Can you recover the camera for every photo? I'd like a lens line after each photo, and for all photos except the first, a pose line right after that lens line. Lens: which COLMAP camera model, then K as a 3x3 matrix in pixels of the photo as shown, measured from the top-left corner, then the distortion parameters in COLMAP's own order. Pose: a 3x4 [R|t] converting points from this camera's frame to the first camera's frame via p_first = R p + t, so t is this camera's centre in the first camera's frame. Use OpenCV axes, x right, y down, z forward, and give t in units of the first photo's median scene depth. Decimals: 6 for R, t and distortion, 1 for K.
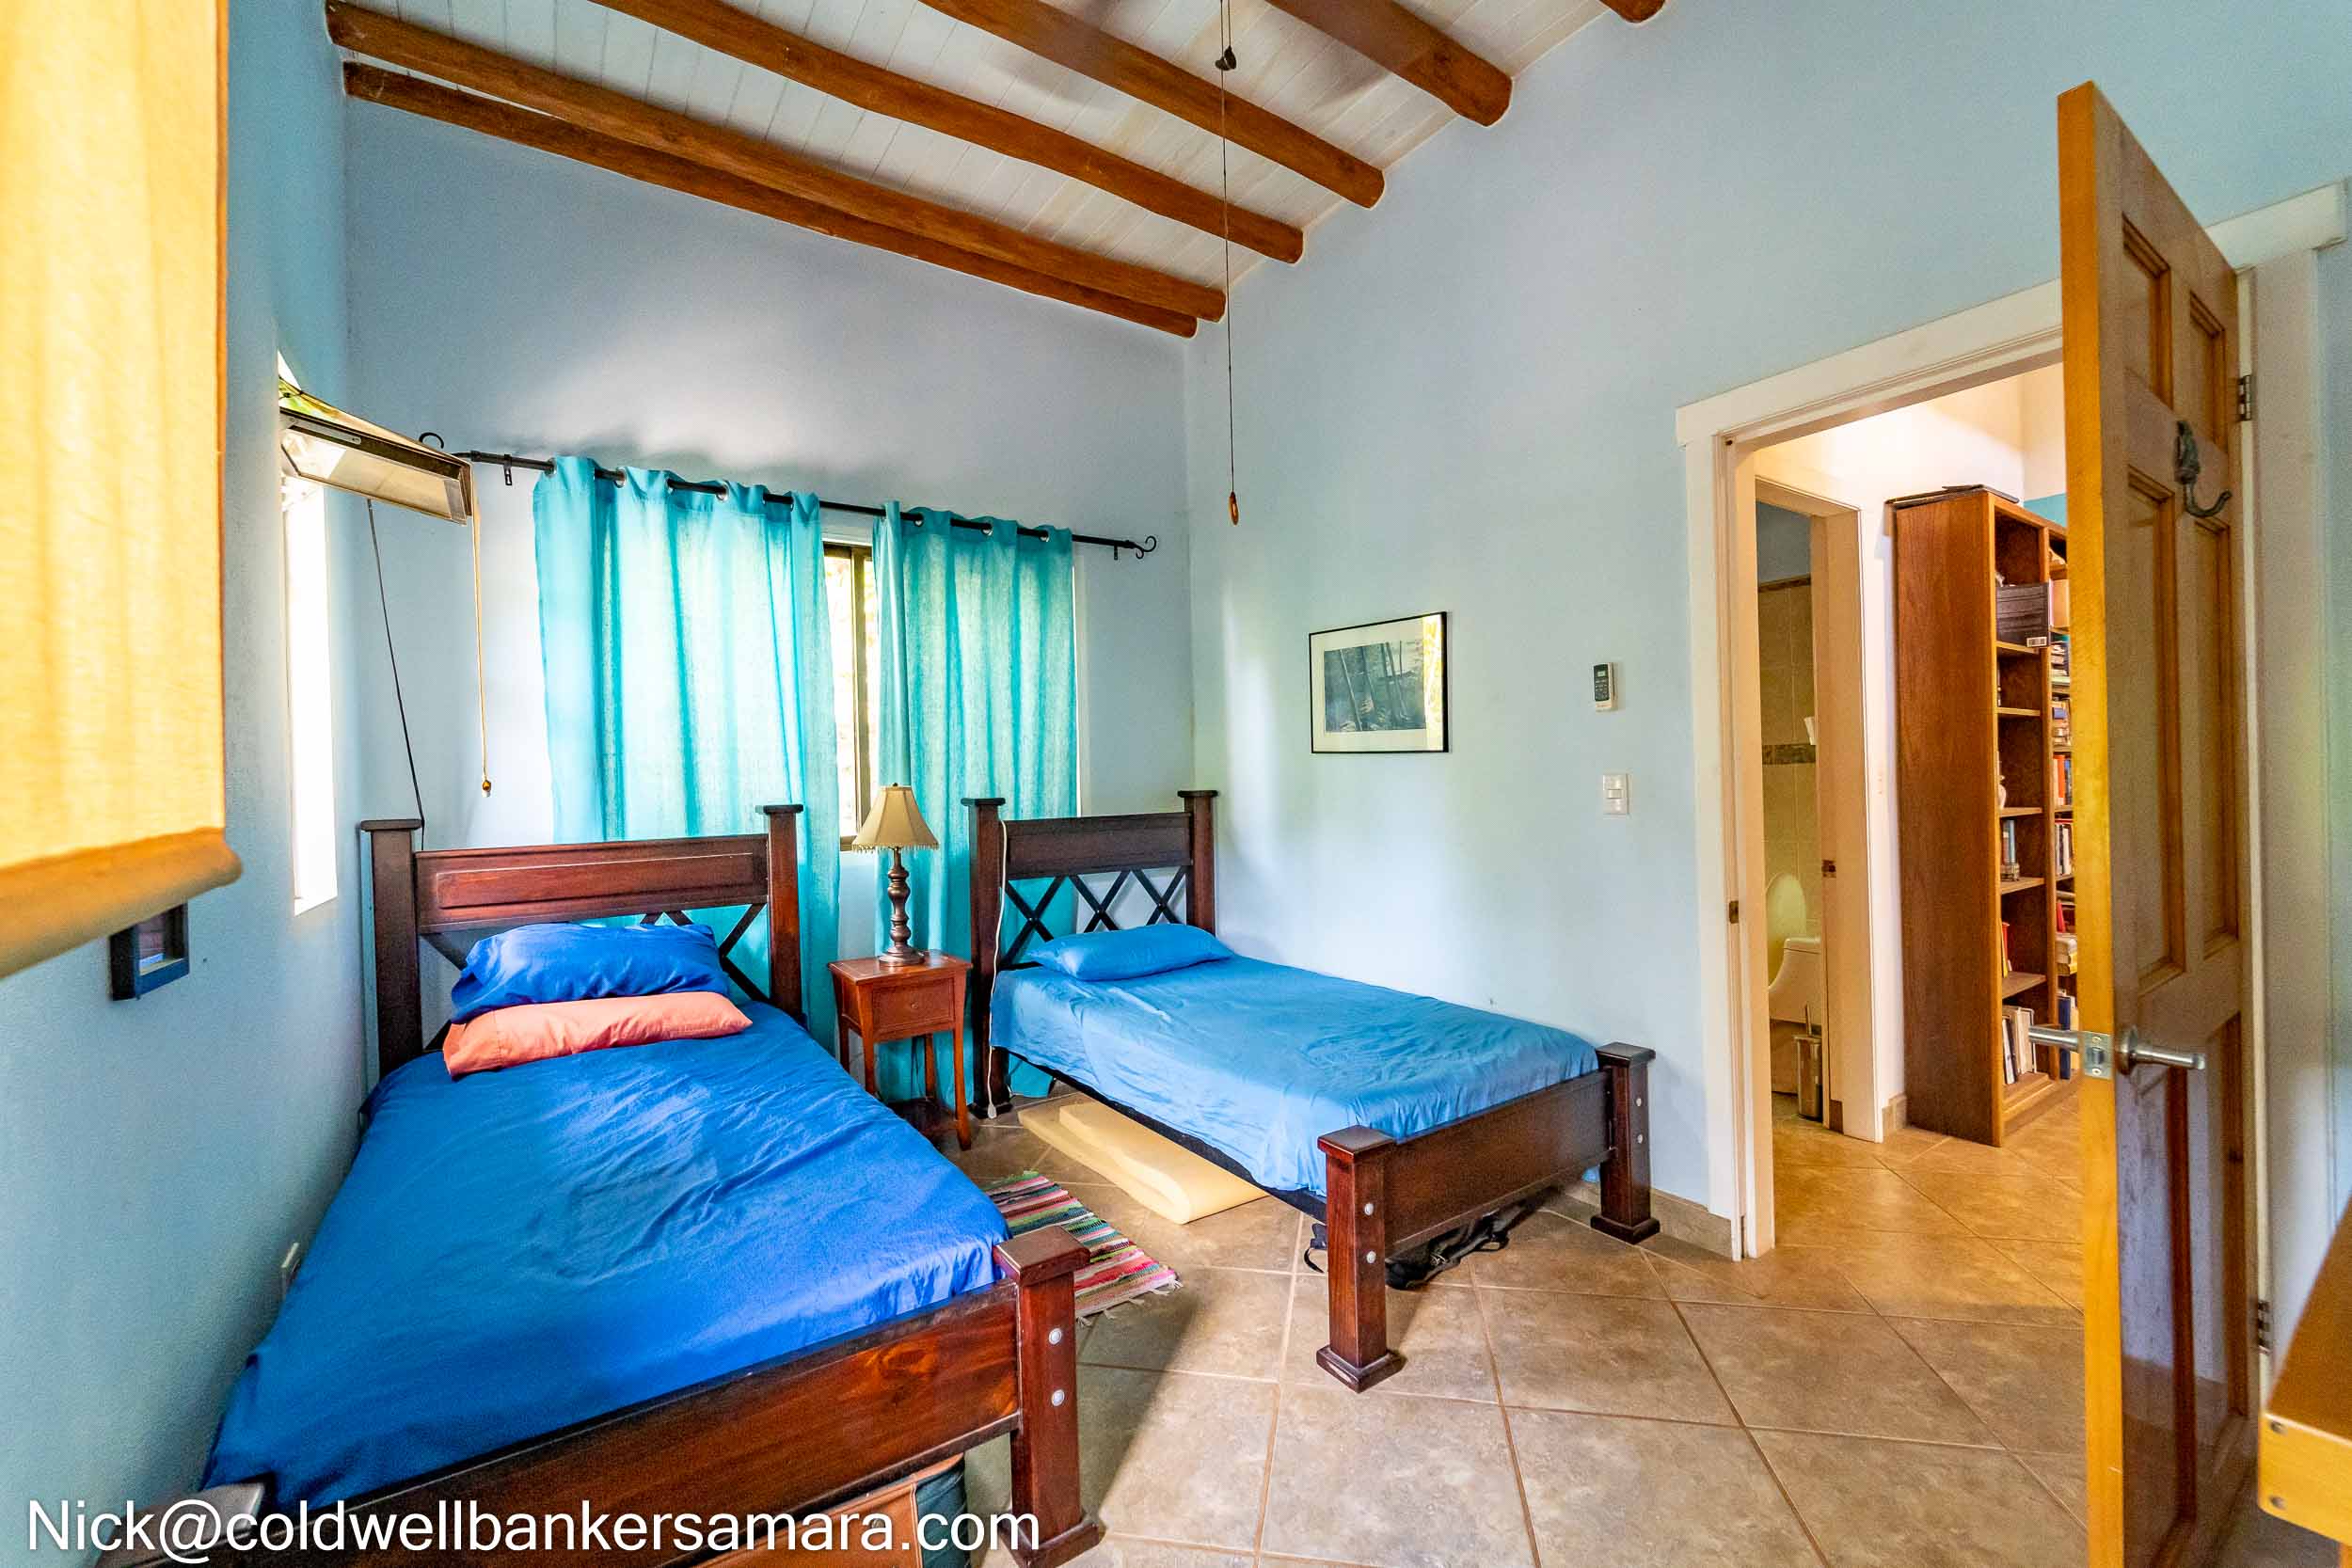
lens RADIAL K [[971.2, 0, 1200.2], [0, 971.2, 781.5], [0, 0, 1]] dist [0.003451, -0.001634]
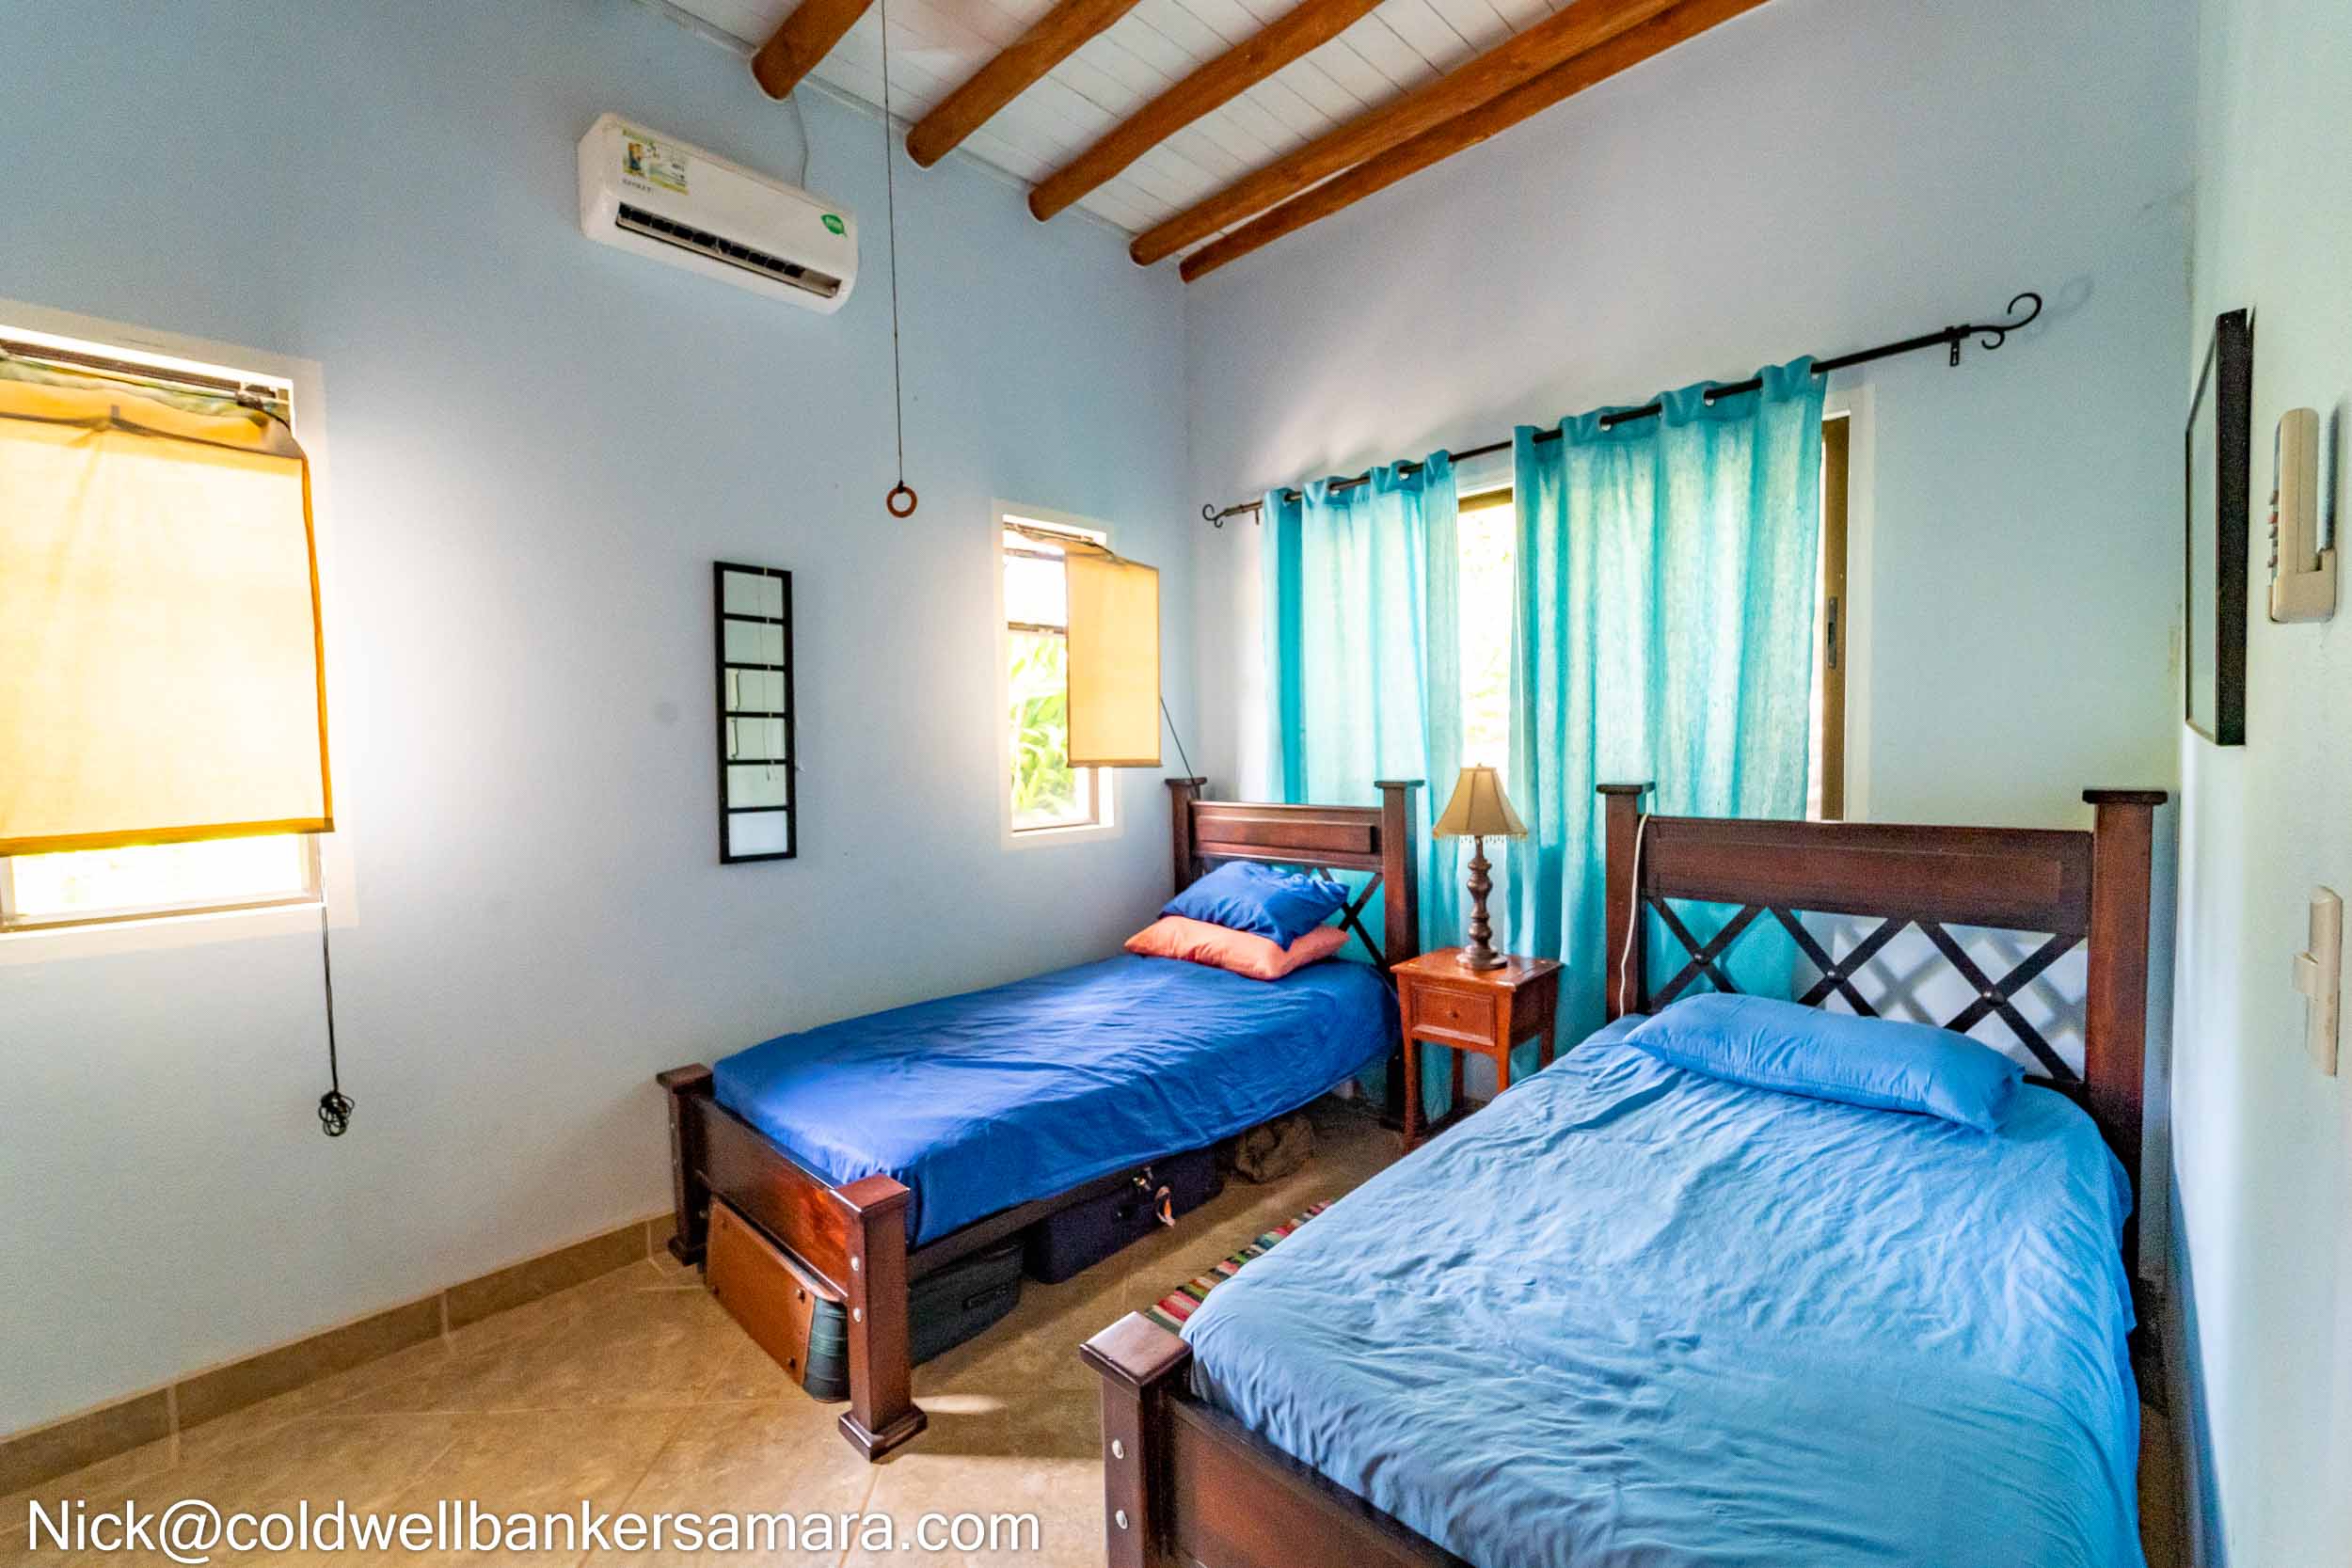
lens RADIAL K [[971.2, 0, 1169.8], [0, 971.2, 789.6], [0, 0, 1]] dist [0.003451, -0.001634]
pose [[0.171443, 0.072089, -0.982553, 0.508533], [0.016428, 0.996971, 0.076013, -0.045629], [0.985057, -0.029173, 0.169739, 0.579755]]
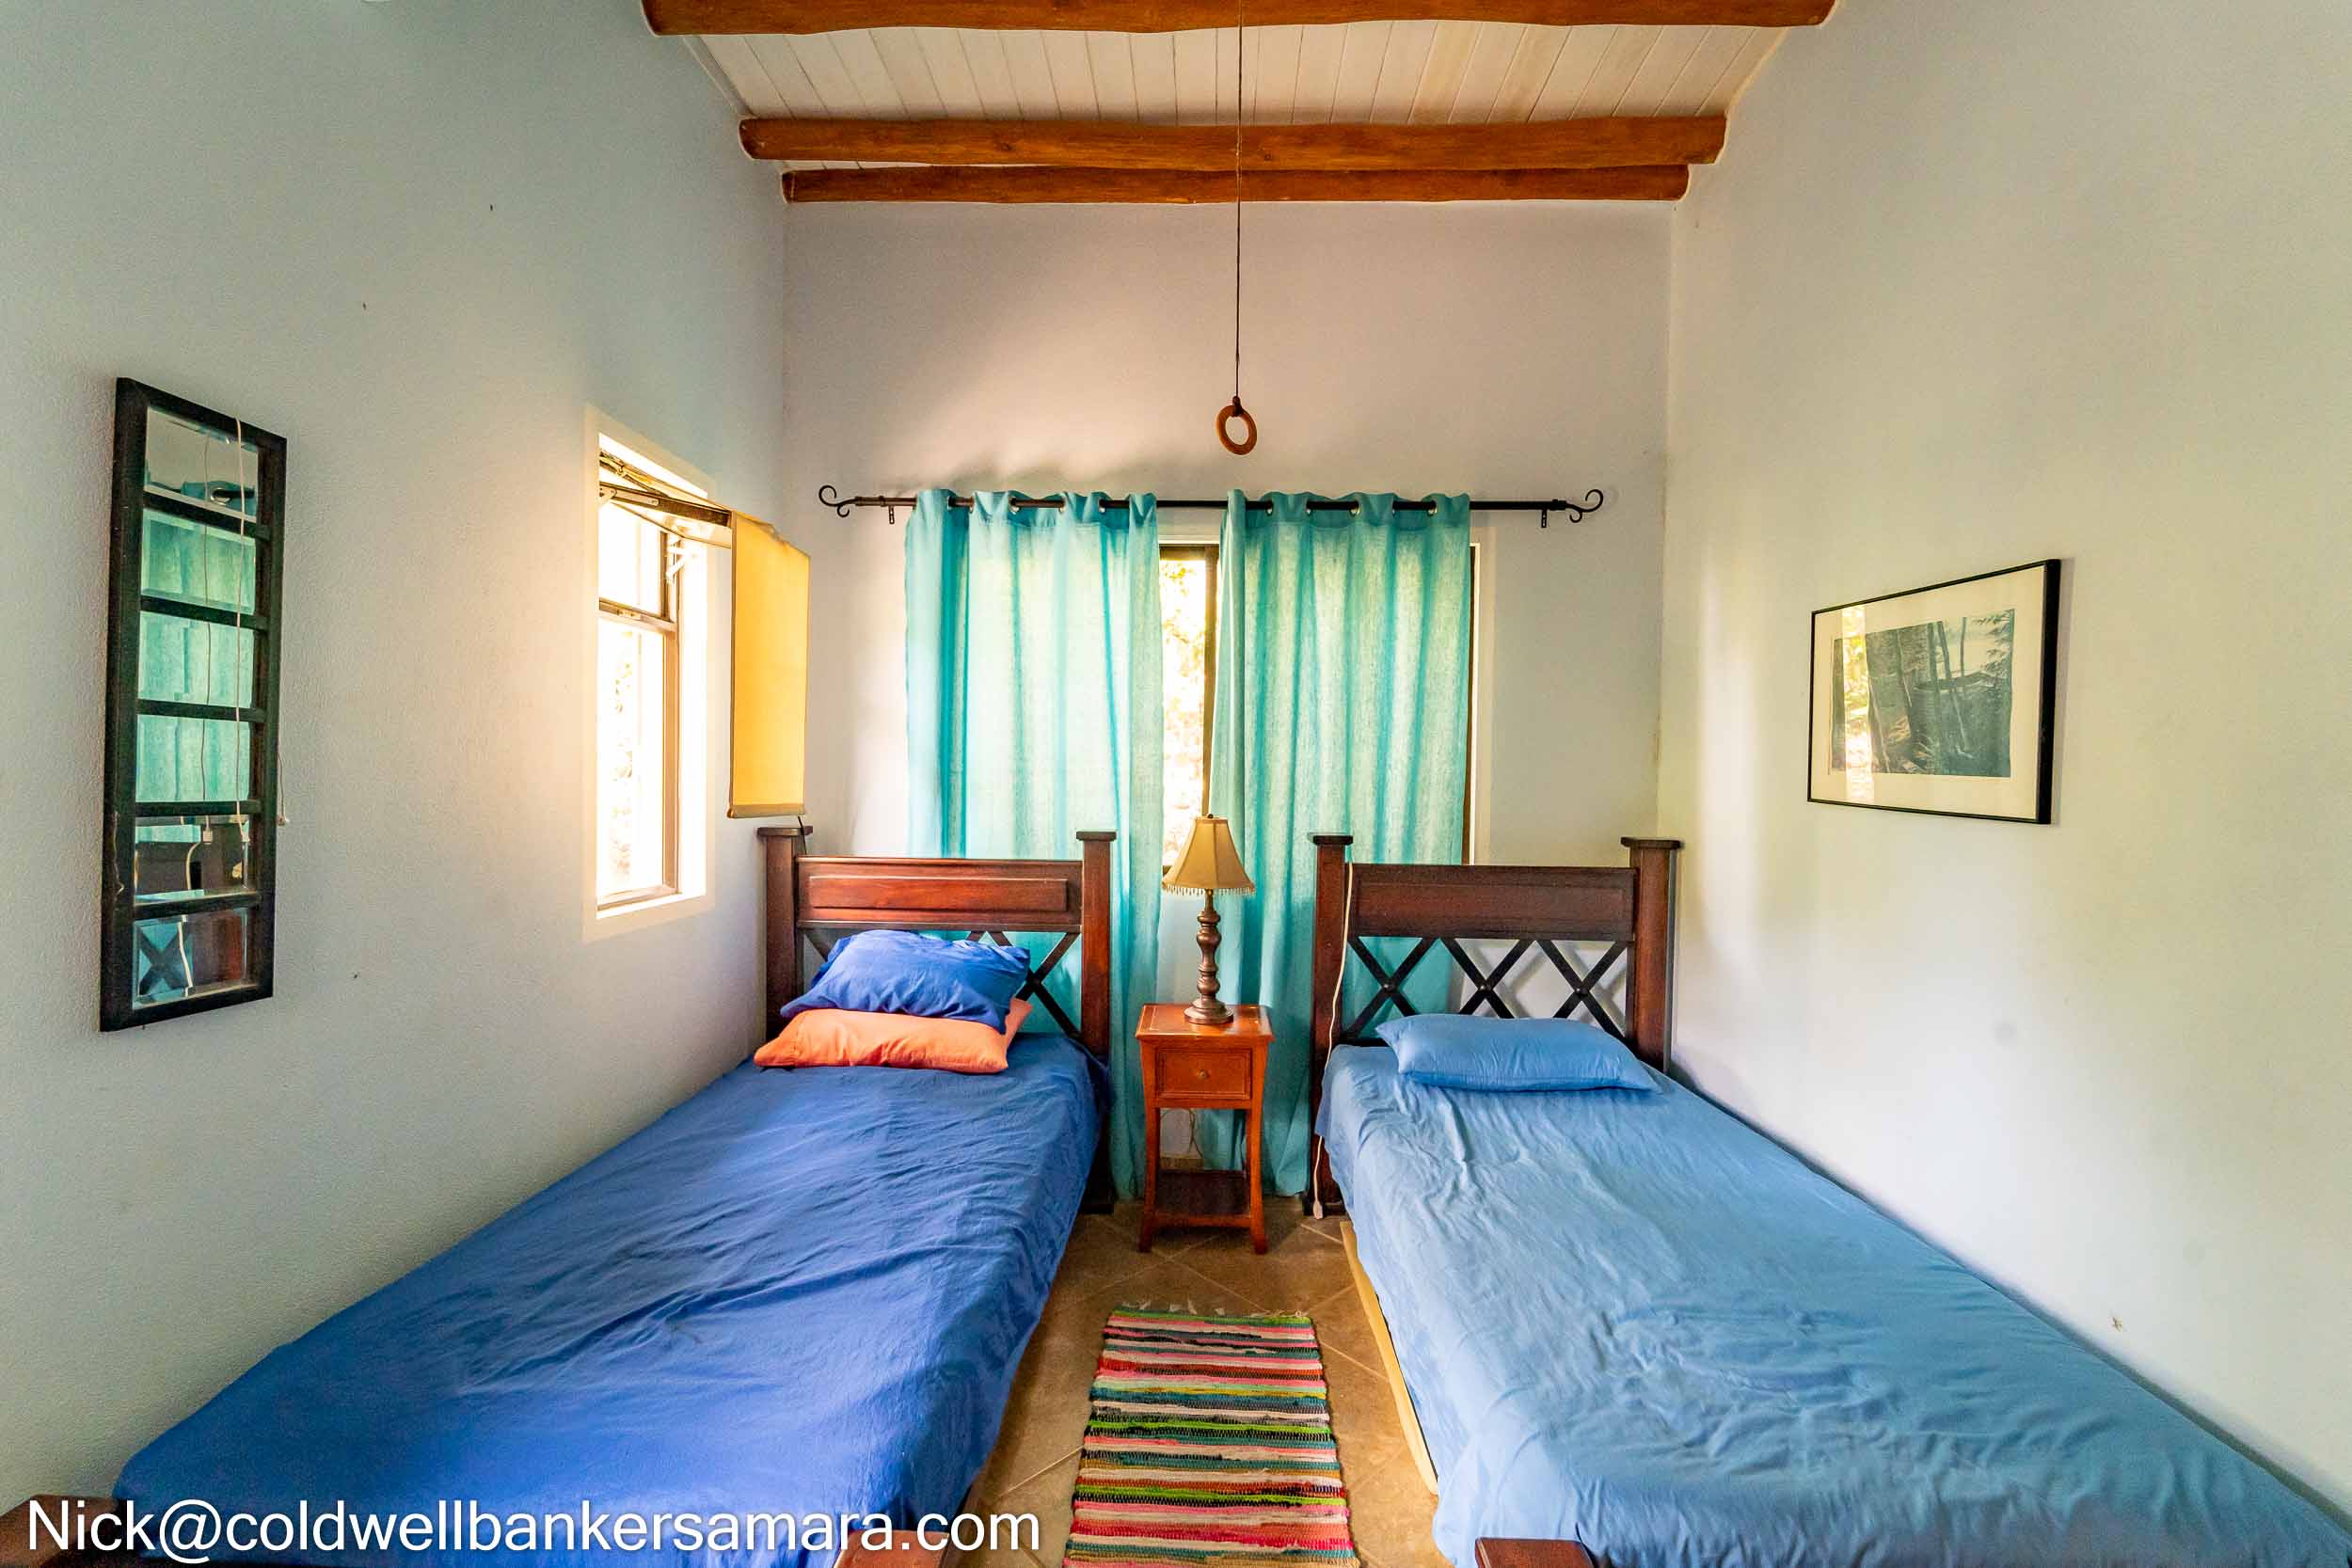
lens RADIAL K [[971.2, 0, 1180.5], [0, 971.2, 787.5], [0, 0, 1]] dist [0.003451, -0.001634]
pose [[0.800043, 0.047780, -0.598036, 0.189334], [-0.037273, 0.998857, 0.029940, -0.047944], [0.598783, -0.001662, 0.800909, 0.285161]]
